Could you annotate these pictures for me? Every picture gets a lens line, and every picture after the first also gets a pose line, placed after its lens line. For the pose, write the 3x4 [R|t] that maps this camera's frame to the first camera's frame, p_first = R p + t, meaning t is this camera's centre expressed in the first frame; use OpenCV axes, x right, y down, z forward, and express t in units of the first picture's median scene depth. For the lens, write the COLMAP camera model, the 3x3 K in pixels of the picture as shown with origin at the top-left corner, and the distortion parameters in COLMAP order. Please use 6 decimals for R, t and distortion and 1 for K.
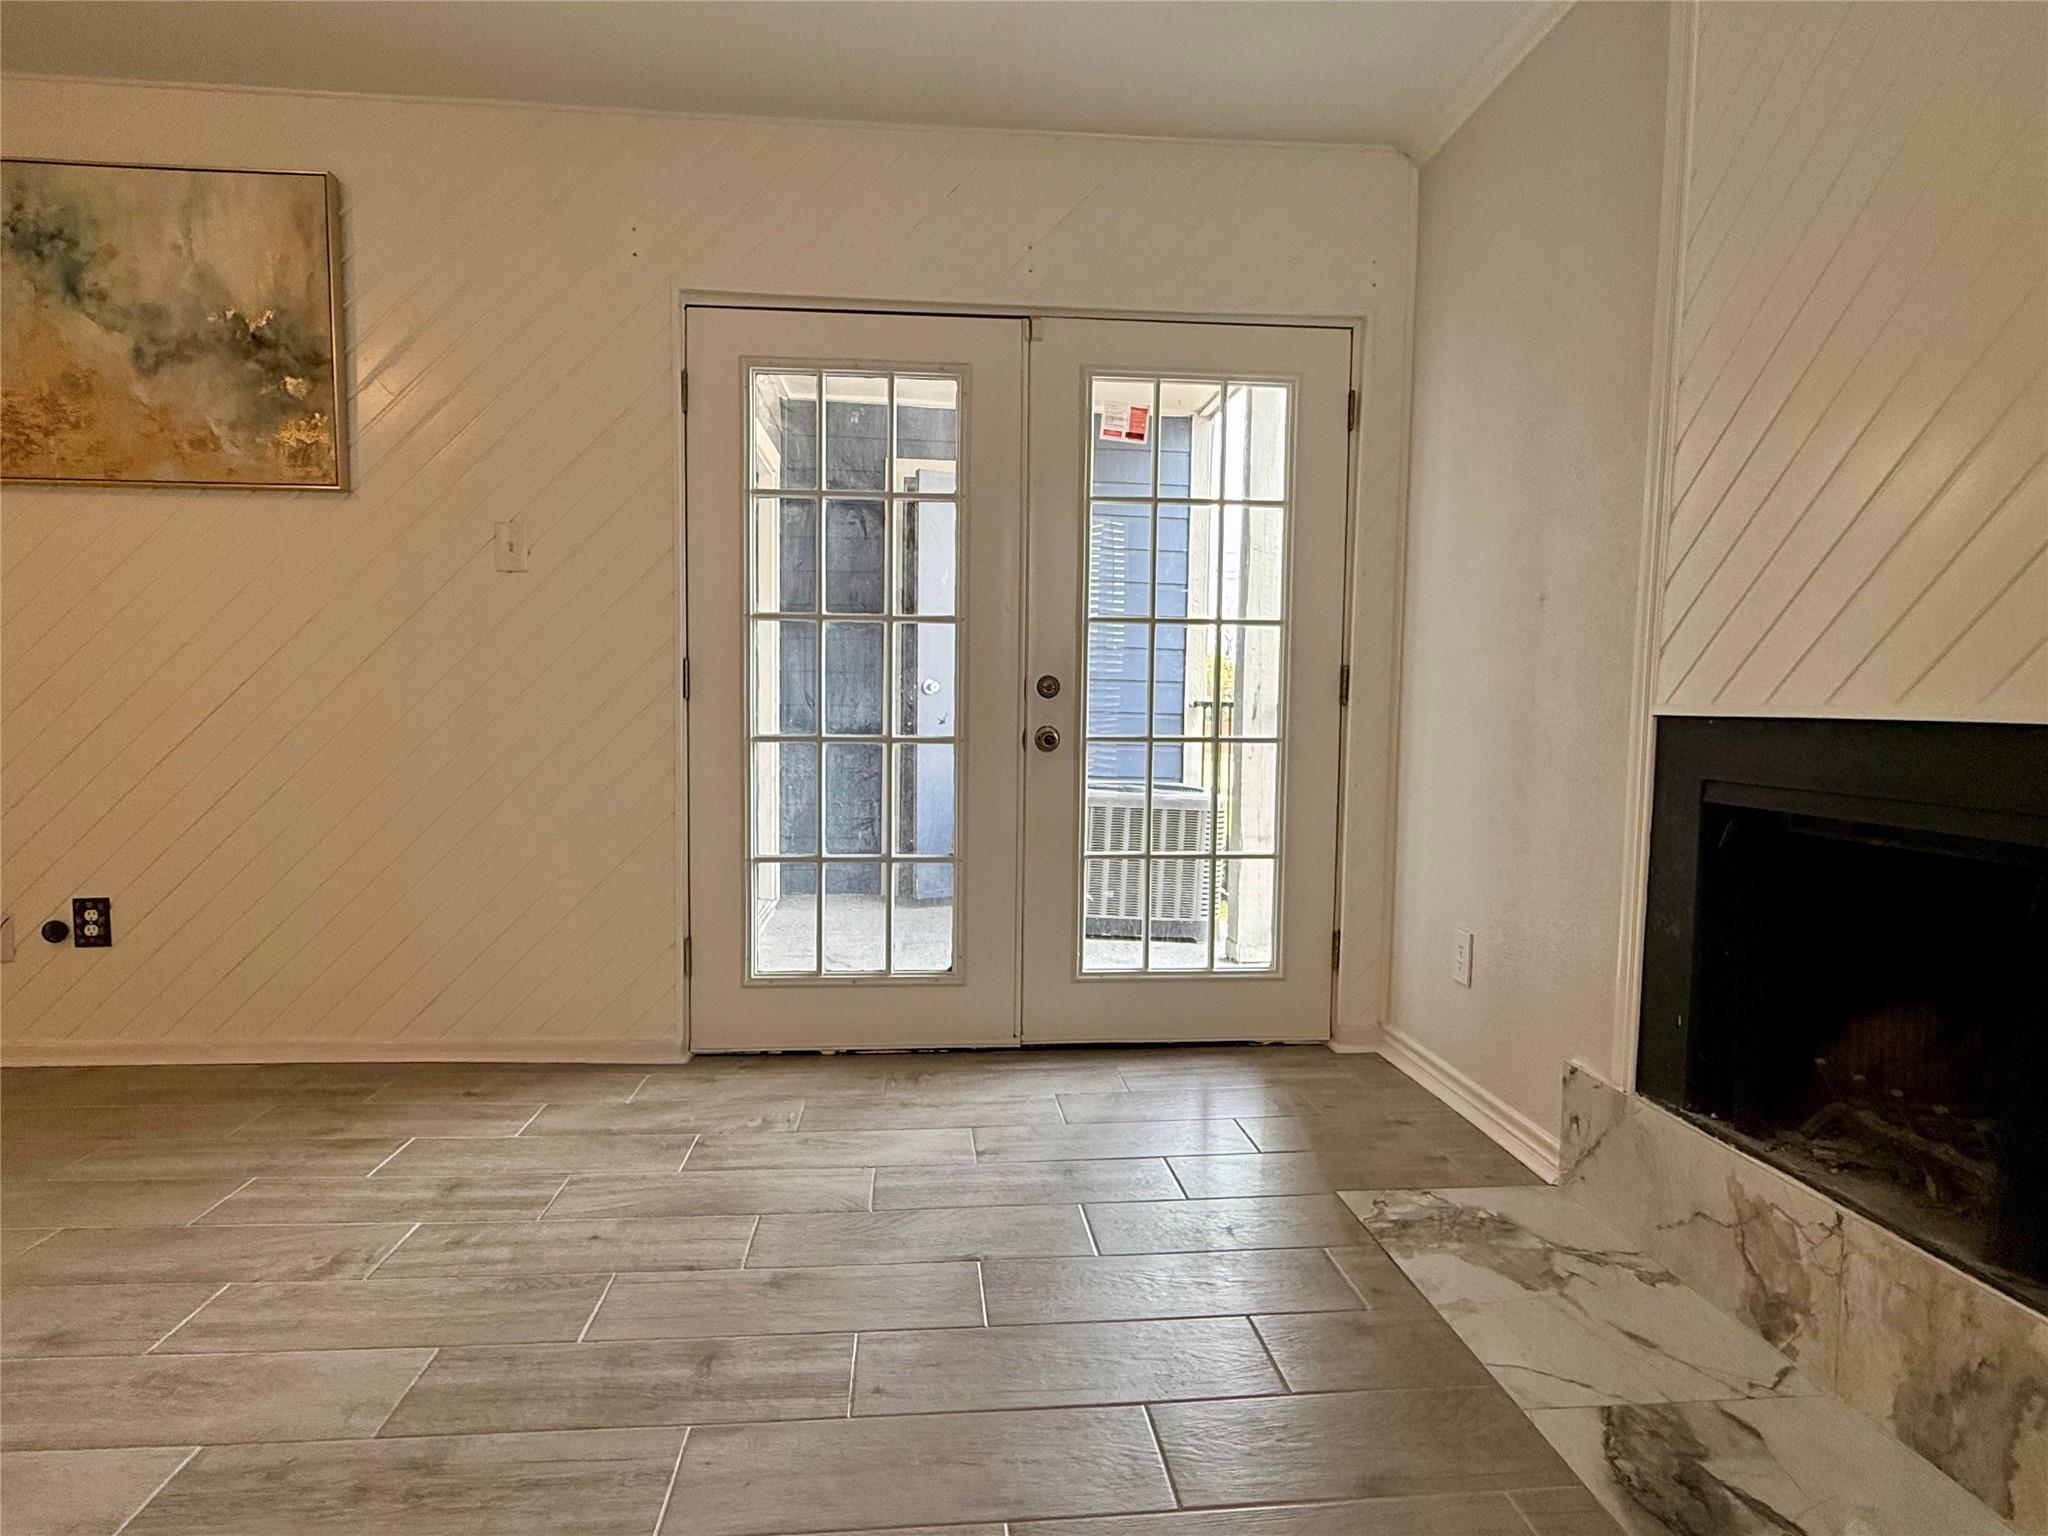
lens RADIAL K [[1113.8, 0, 1024.0], [0, 1113.8, 768.0], [0, 0, 1]] dist [-0.001012, -0.001246]
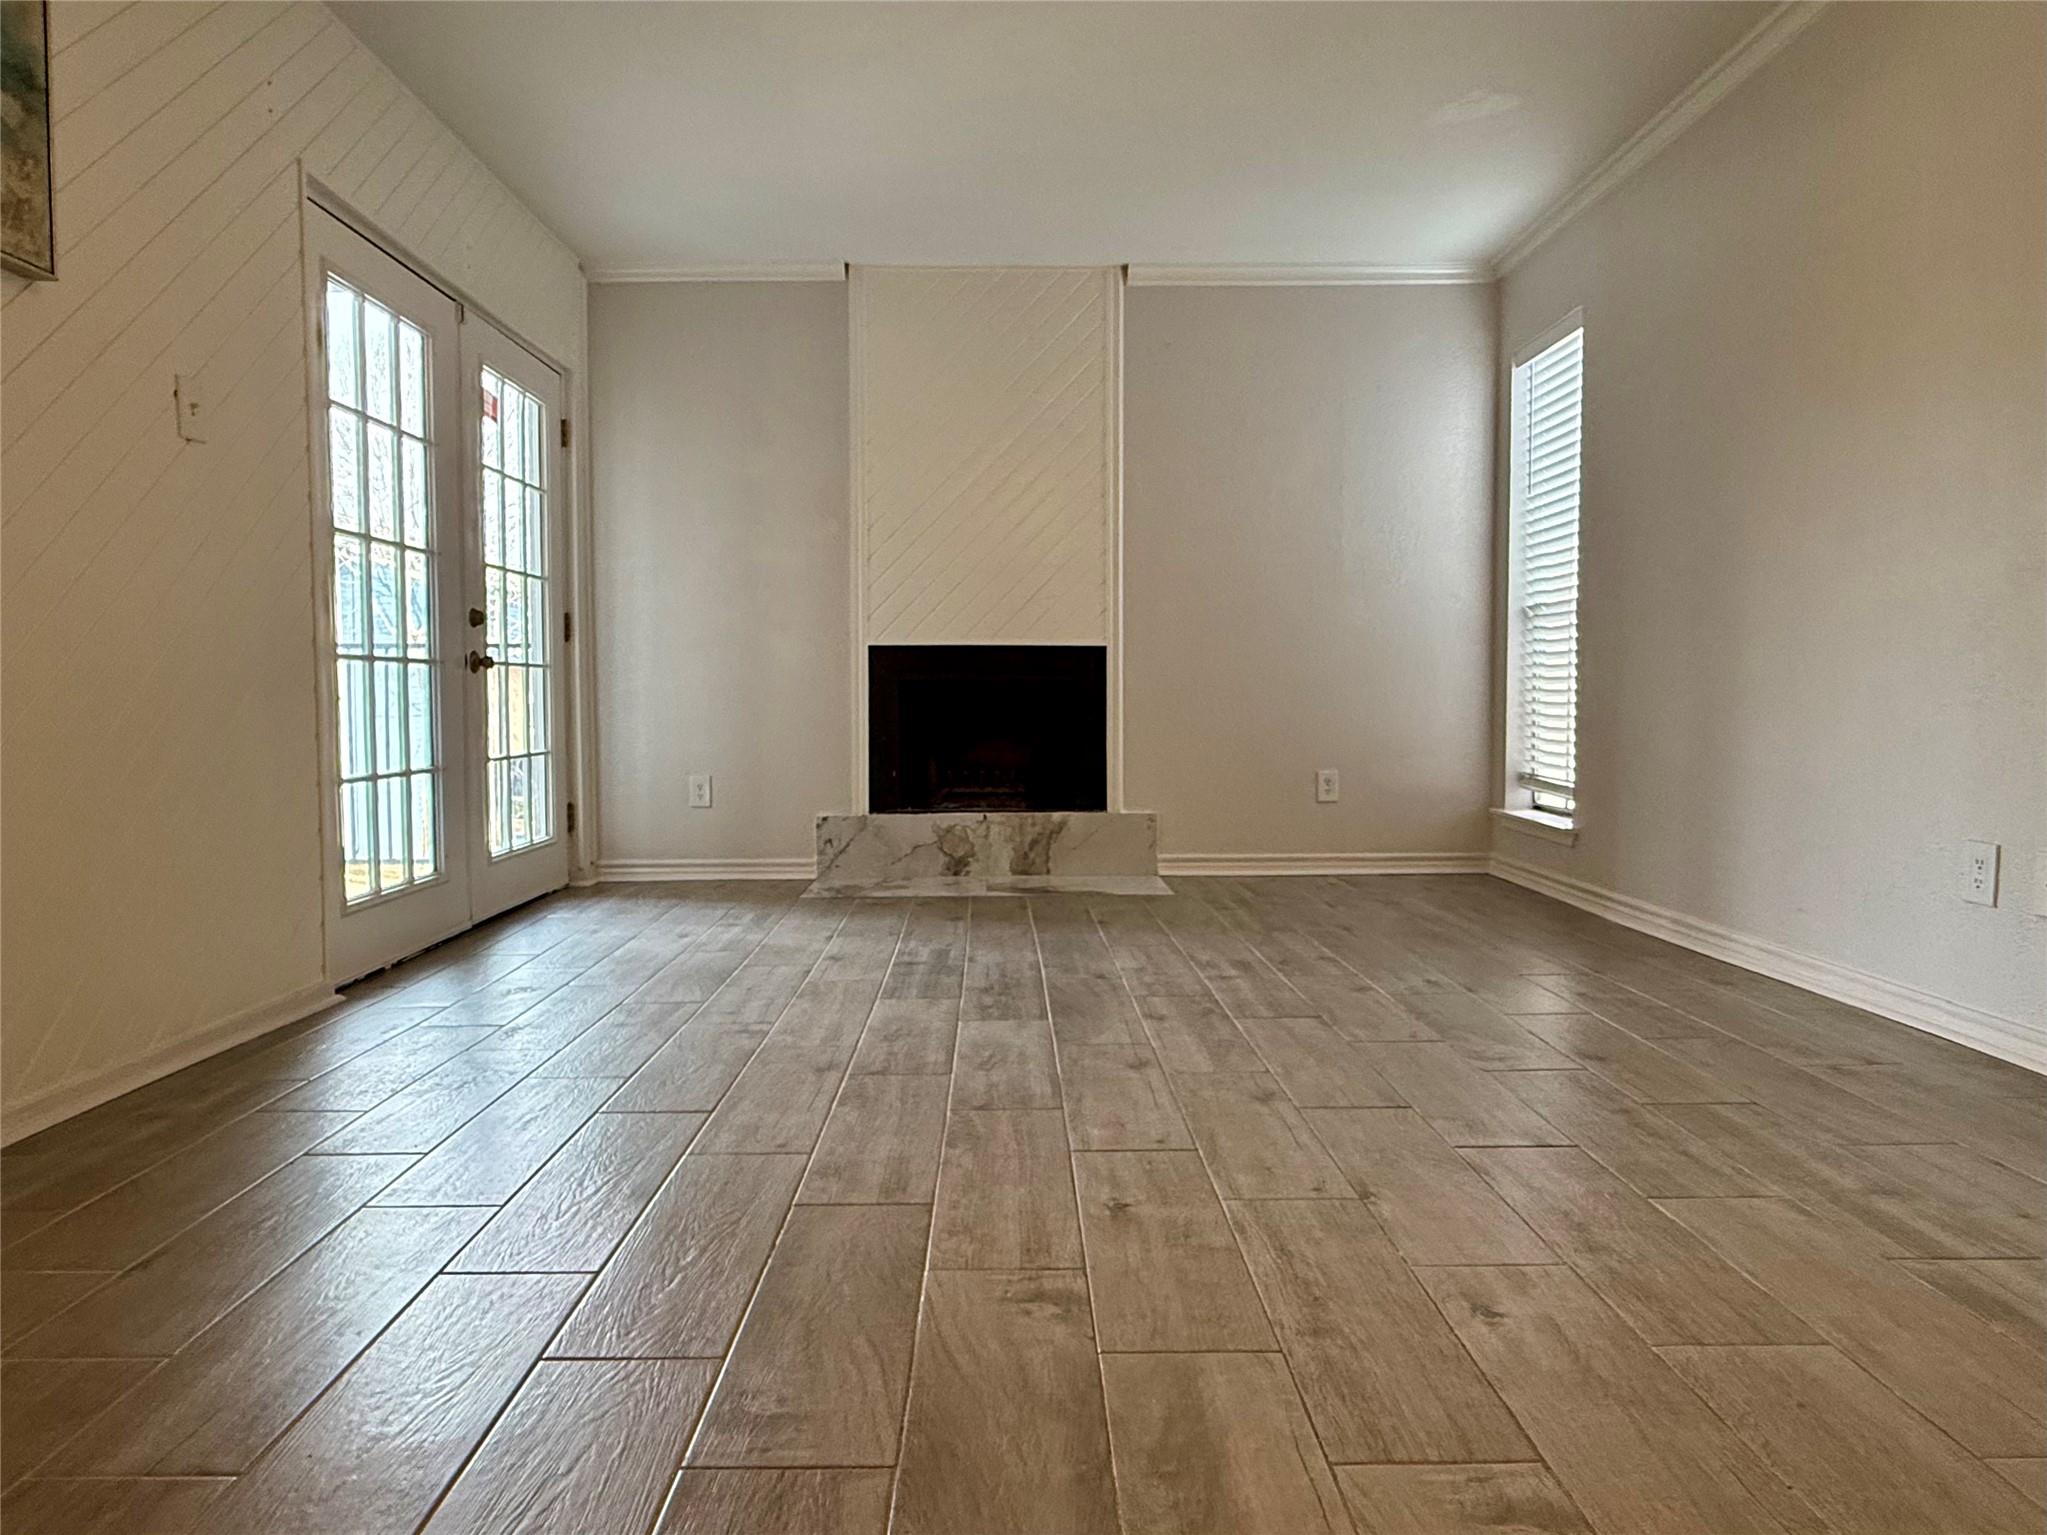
lens RADIAL K [[1206.5, 0, 1023.5], [0, 1206.5, 767.5], [0, 0, 1]] dist [-0.037879, -0.000760]
pose [[0.065262, -0.071183, 0.995326, -1.703886], [0.059044, 0.995980, 0.067358, 0.048910], [-0.996120, 0.054372, 0.069202, 0.475187]]
